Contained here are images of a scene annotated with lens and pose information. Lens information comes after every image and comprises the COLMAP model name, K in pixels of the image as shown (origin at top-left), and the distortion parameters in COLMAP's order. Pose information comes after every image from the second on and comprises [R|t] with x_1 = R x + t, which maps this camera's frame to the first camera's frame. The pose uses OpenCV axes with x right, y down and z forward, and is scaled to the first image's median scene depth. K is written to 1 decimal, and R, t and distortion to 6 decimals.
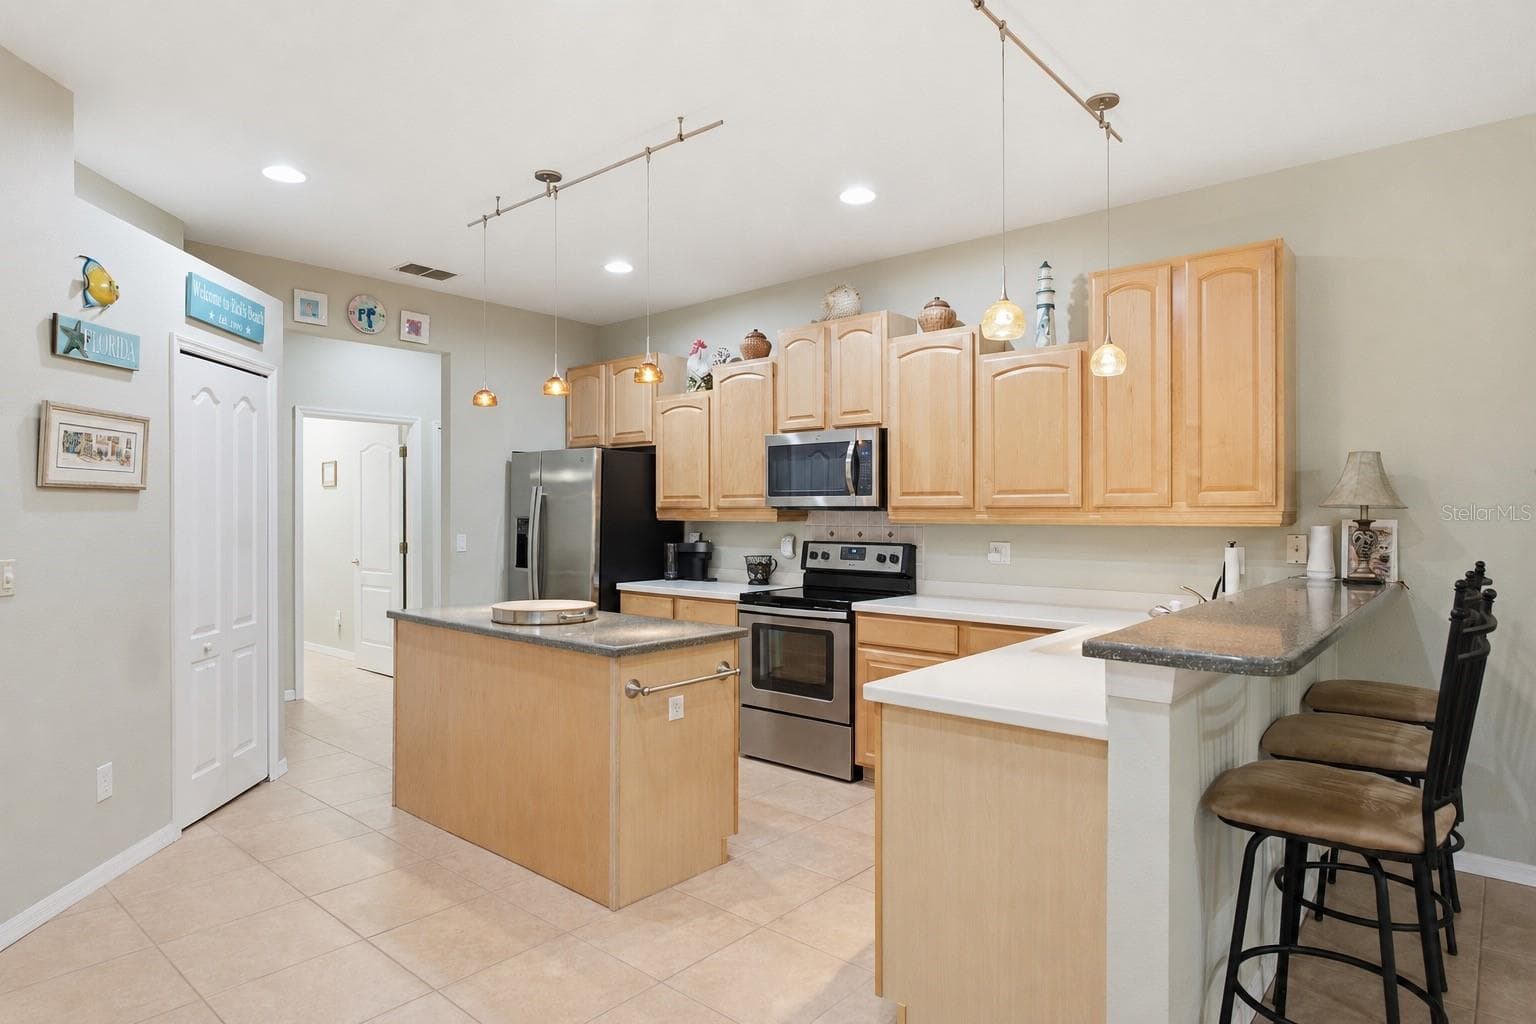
lens RADIAL K [[859.1, 0, 766.4], [0, 859.1, 516.3], [0, 0, 1]] dist [0.001022, 0.000488]
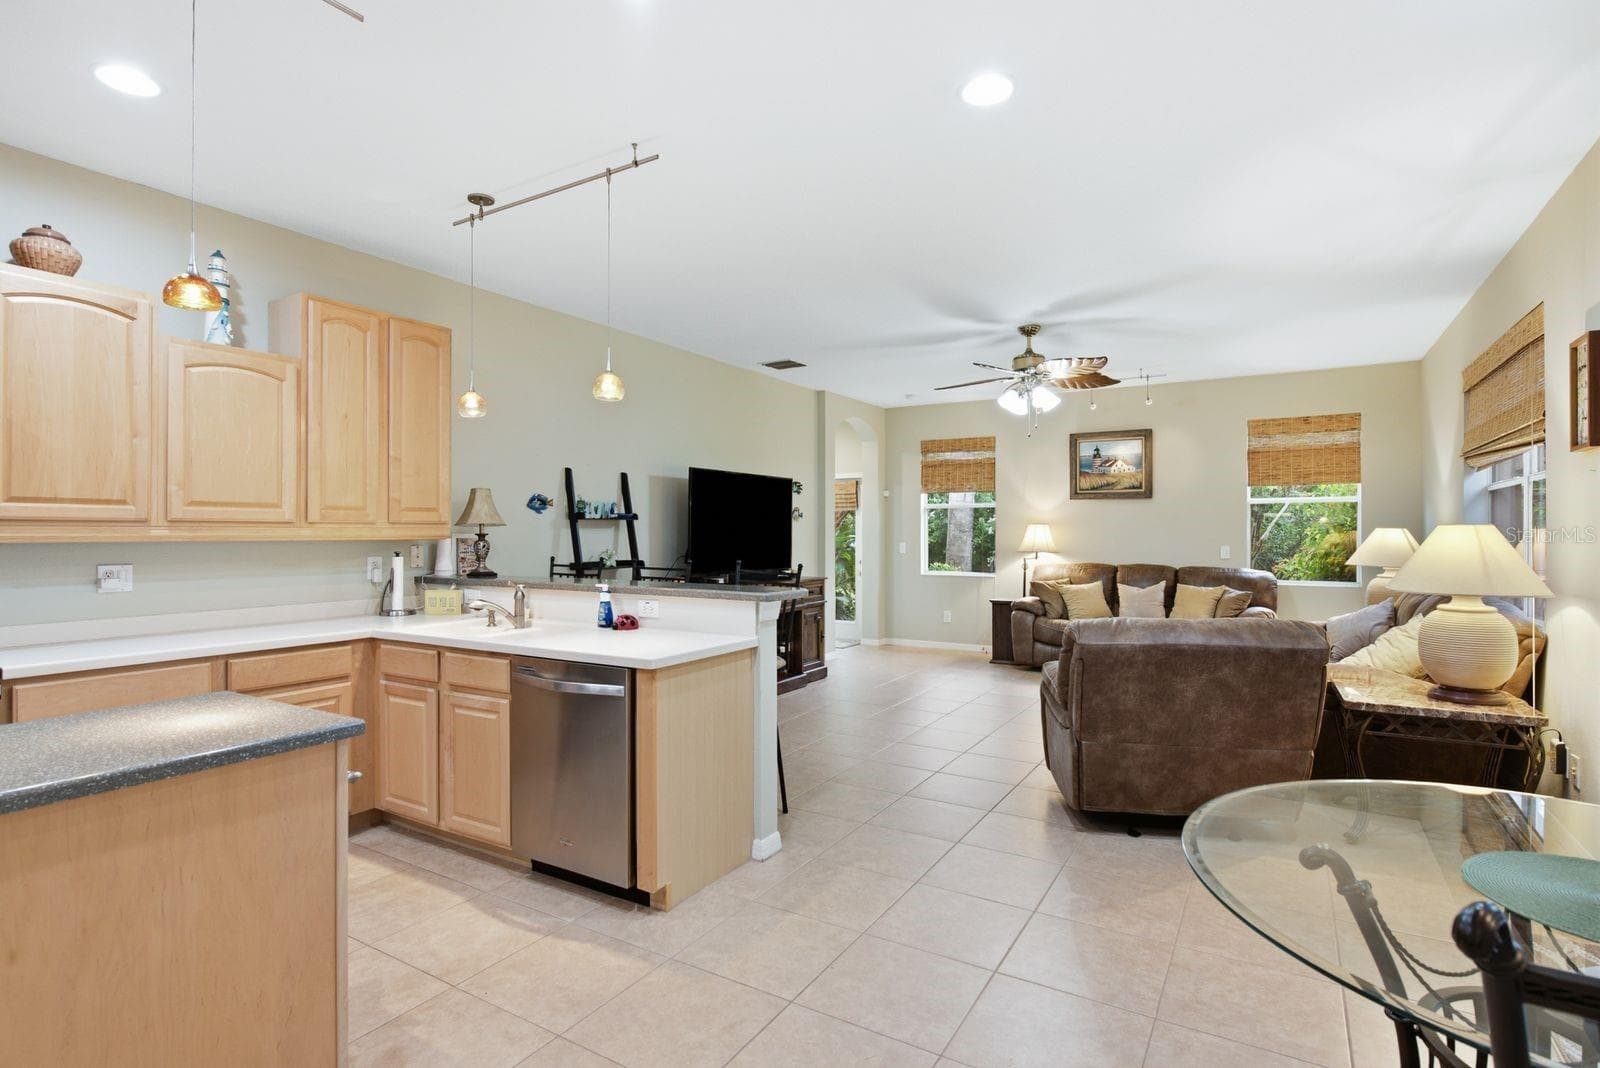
lens RADIAL K [[798.2, 0, 807.4], [0, 798.2, 533.3], [0, 0, 1]] dist [-0.001368, -0.000353]
pose [[-0.177958, -0.000804, 0.984038, -0.586978], [0.005386, 0.999984, 0.001791, 0.003144], [-0.984023, 0.005619, -0.177951, 0.517332]]
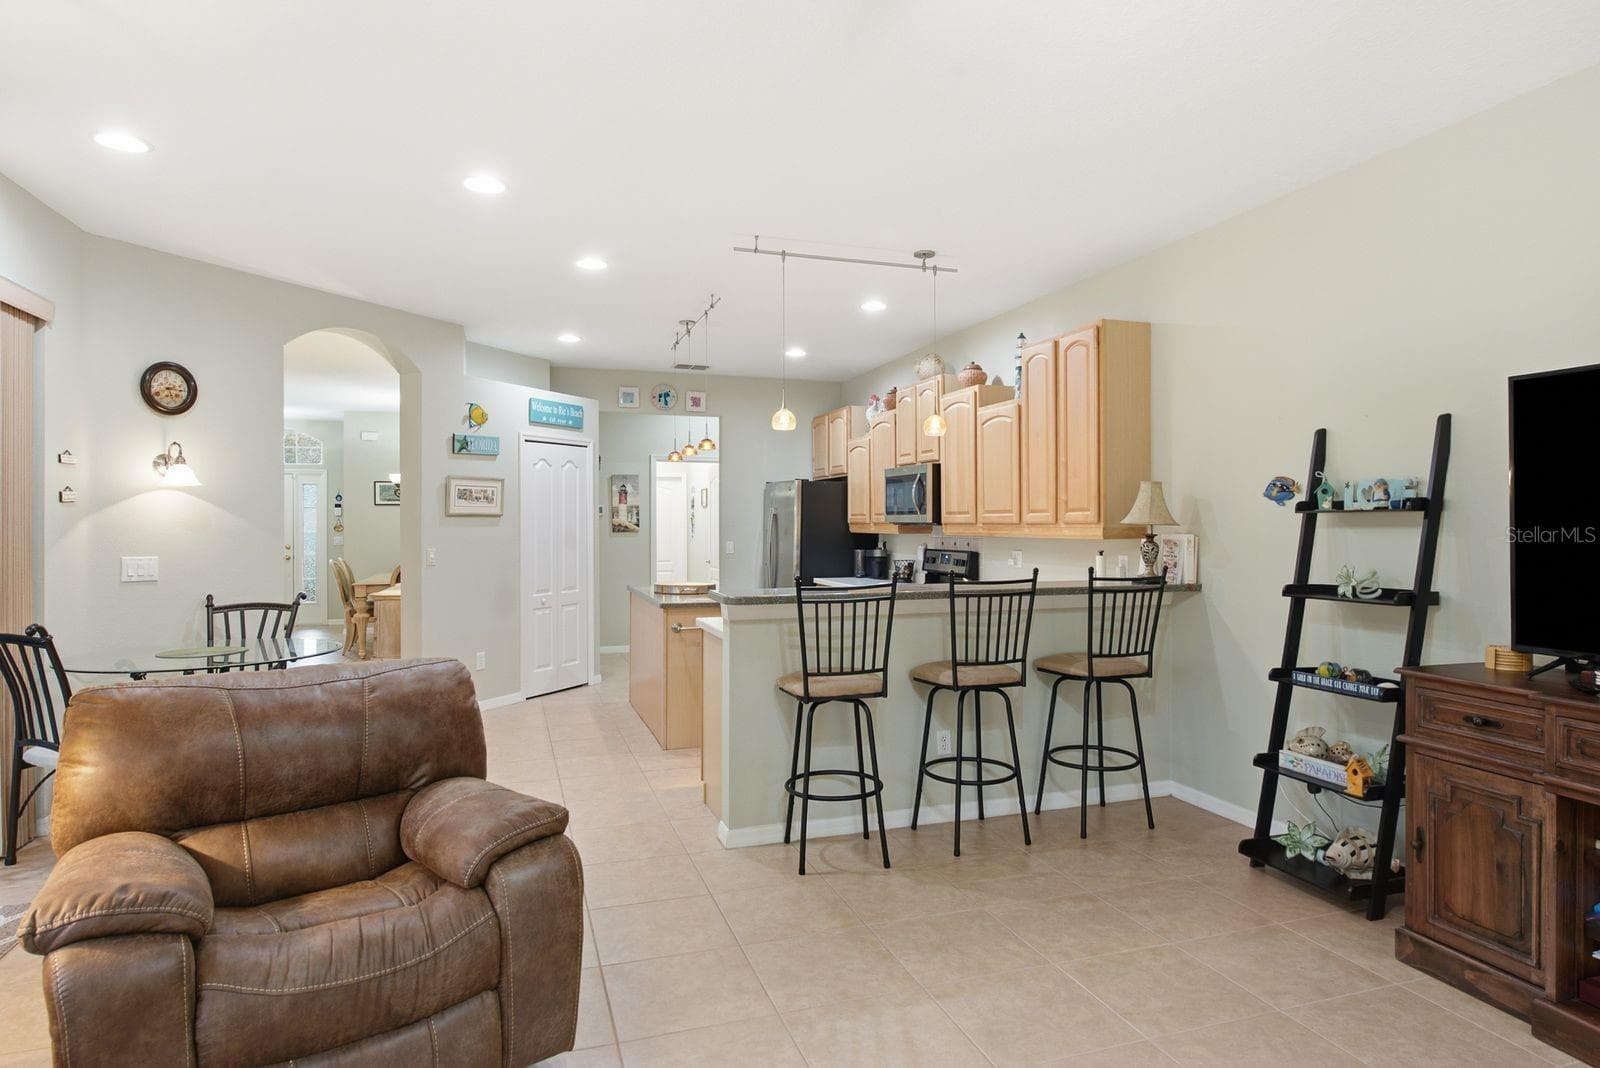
lens RADIAL K [[914.7, 0, 806.6], [0, 914.7, 527.8], [0, 0, 1]] dist [-0.002973, -0.001894]
pose [[0.860815, 0.001108, -0.508917, 0.716550], [-0.001072, 0.999999, 0.000364, -0.004006], [0.508917, 0.000232, 0.860815, -0.333622]]
